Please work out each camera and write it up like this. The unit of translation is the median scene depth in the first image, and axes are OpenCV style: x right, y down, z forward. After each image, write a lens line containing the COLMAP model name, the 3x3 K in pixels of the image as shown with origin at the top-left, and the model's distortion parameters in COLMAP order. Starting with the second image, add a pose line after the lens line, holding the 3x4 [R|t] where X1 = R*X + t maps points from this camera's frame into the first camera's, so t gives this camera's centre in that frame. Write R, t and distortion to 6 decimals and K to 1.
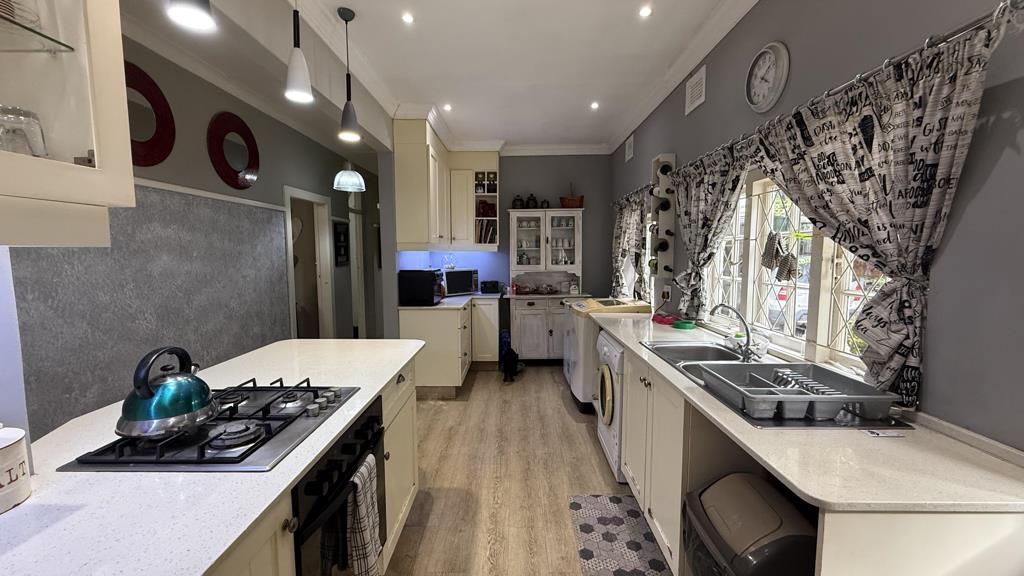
lens RADIAL K [[405.1, 0, 512.0], [0, 405.1, 288.0], [0, 0, 1]] dist [-0.000708, -0.000266]
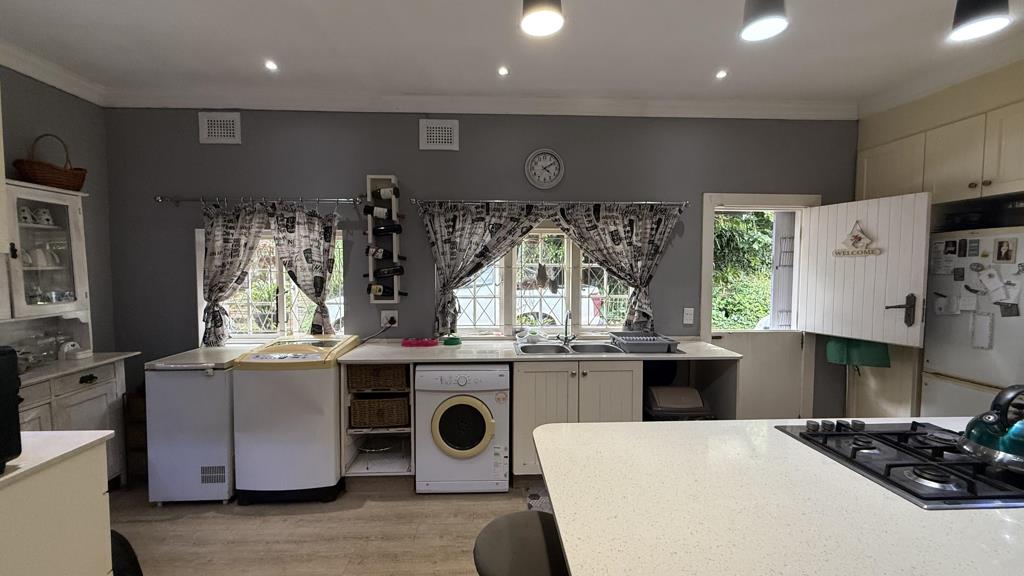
lens RADIAL K [[405.1, 0, 512.0], [0, 405.1, 288.0], [0, 0, 1]] dist [-0.000708, -0.000266]
pose [[-0.046216, -0.038884, 0.998174, -0.881824], [0.084325, 0.995524, 0.042685, -0.113577], [-0.995366, 0.086143, -0.042730, 1.109511]]
